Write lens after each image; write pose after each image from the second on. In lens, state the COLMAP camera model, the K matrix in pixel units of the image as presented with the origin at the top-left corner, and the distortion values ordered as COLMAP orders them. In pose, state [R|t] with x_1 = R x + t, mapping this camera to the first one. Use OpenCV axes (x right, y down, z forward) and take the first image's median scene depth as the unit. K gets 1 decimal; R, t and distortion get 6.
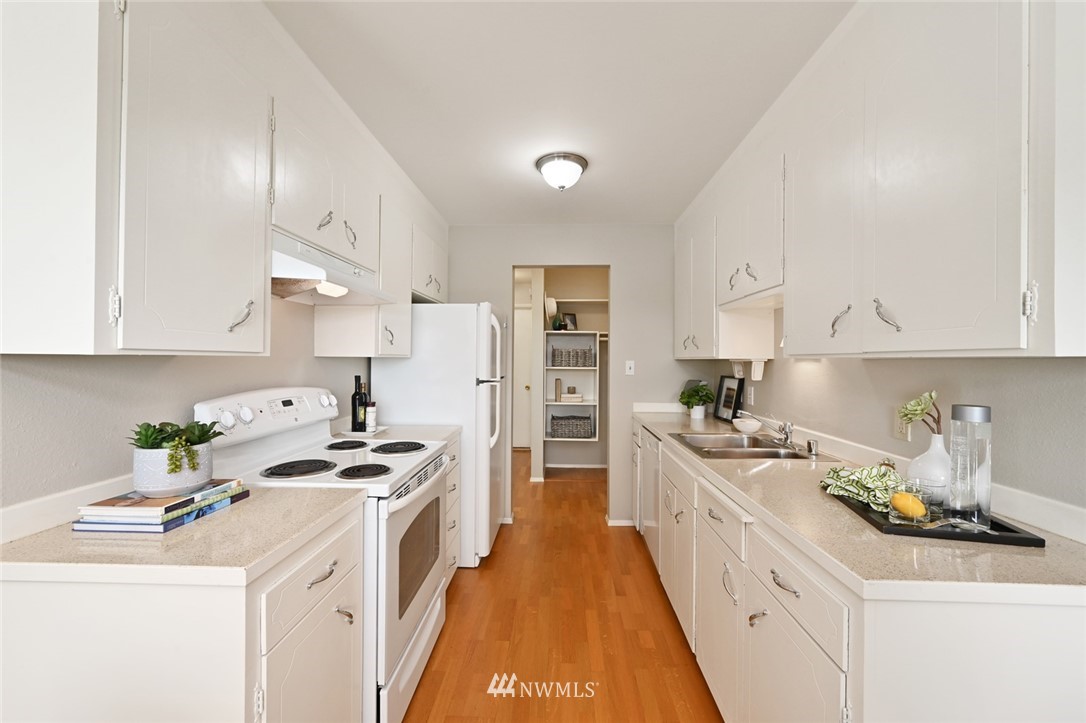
lens RADIAL K [[433.4, 0, 543.0], [0, 433.4, 361.5], [0, 0, 1]] dist [0.001664, 0.000334]
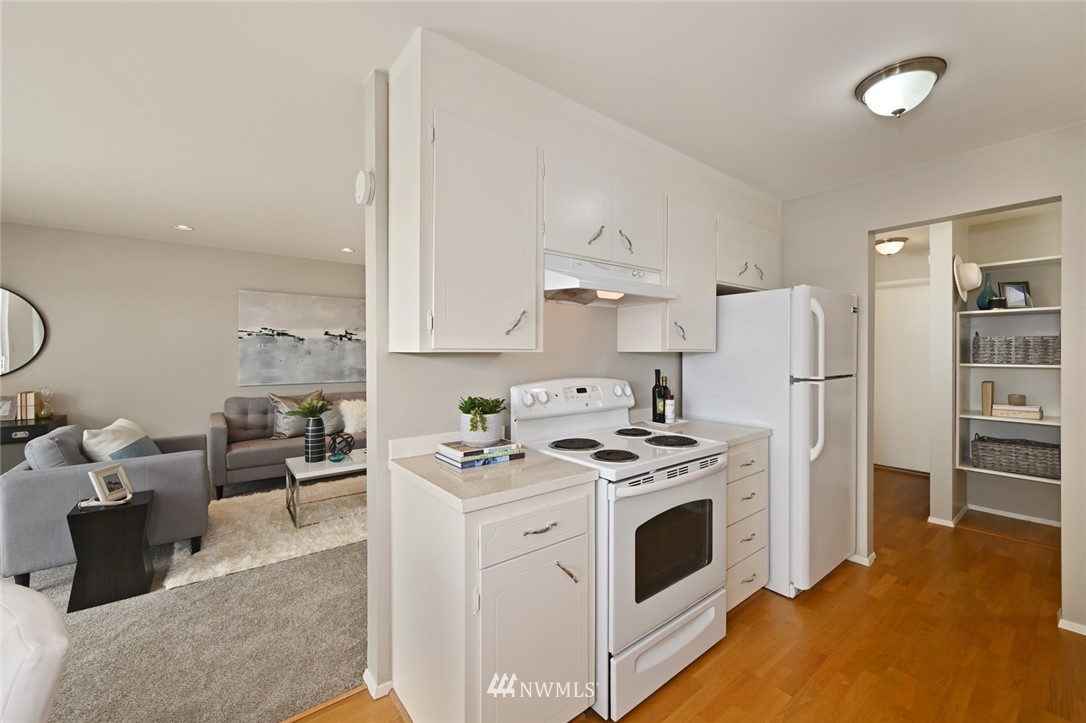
lens RADIAL K [[430.7, 0, 540.0], [0, 430.7, 356.1], [0, 0, 1]] dist [0.001539, 0.000434]
pose [[0.662576, -0.002368, -0.748991, 0.185562], [0.001995, 0.999997, -0.001397, 0.000685], [0.748992, -0.000569, 0.662579, 0.087082]]
